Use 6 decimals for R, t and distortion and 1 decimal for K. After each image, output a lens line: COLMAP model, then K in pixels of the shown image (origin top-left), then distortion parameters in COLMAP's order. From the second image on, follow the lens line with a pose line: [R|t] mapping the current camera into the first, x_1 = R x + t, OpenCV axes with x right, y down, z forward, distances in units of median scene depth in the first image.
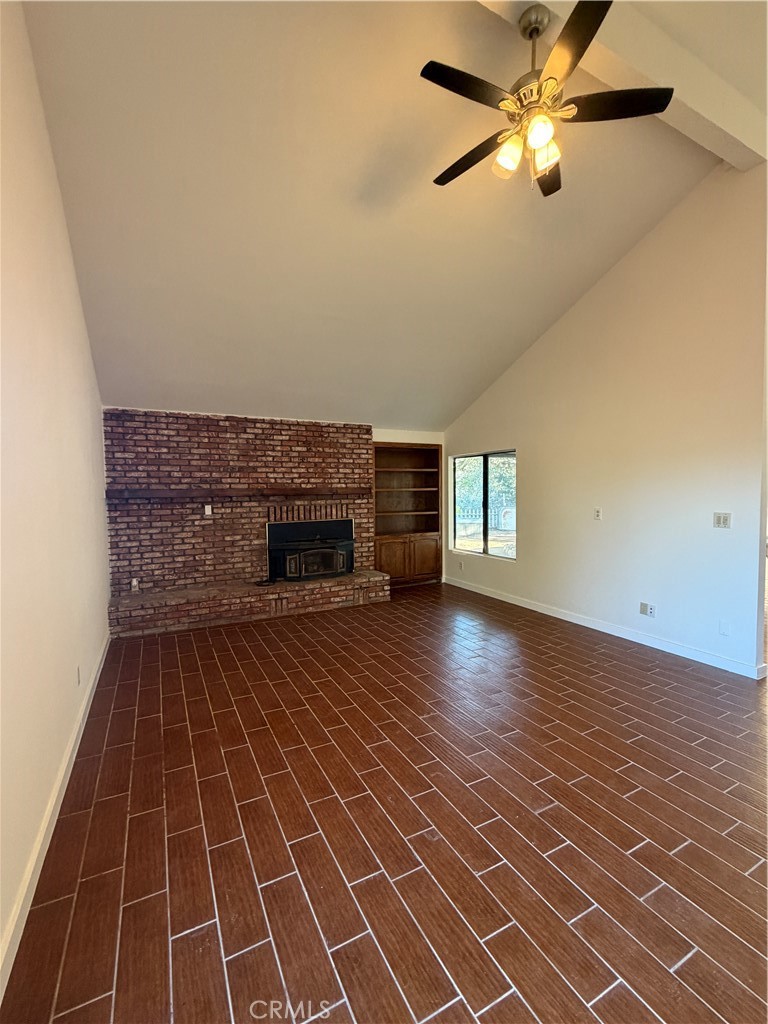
lens RADIAL K [[439.6, 0, 382.2], [0, 439.6, 512.3], [0, 0, 1]] dist [-0.003023, -0.000307]
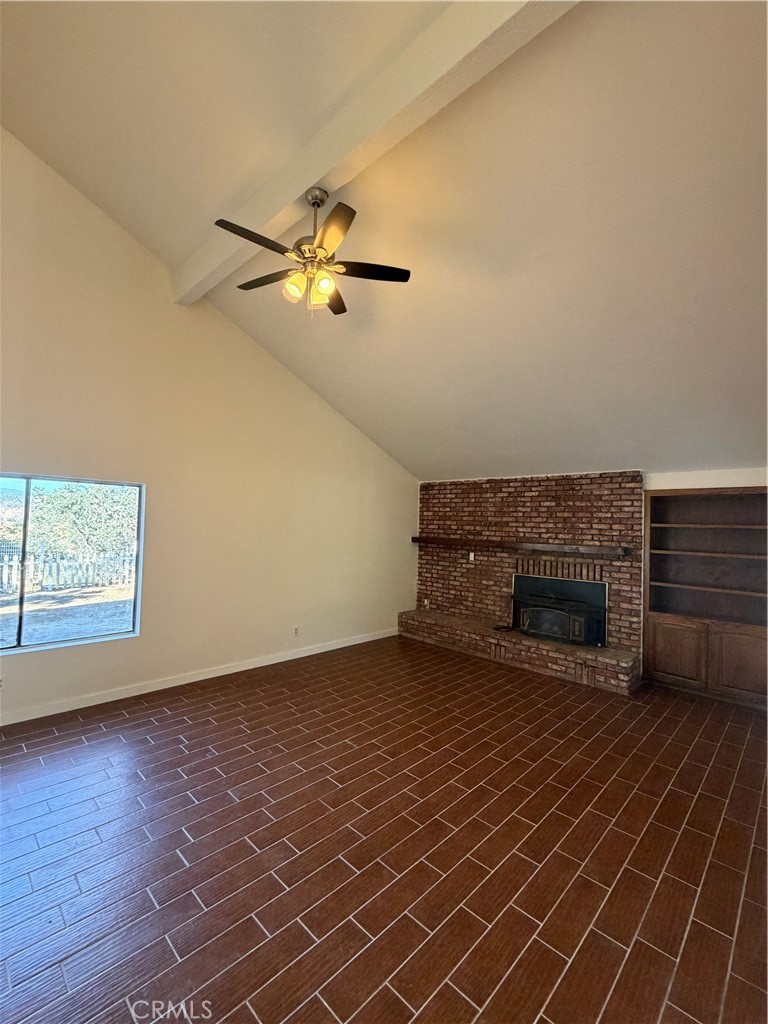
lens RADIAL K [[439.6, 0, 381.5], [0, 439.6, 510.5], [0, 0, 1]] dist [-0.003023, -0.000307]
pose [[0.310924, -0.008433, -0.950397, 0.674743], [-0.080567, 0.996128, -0.035197, -0.067164], [0.947014, 0.087514, 0.309041, 0.354244]]
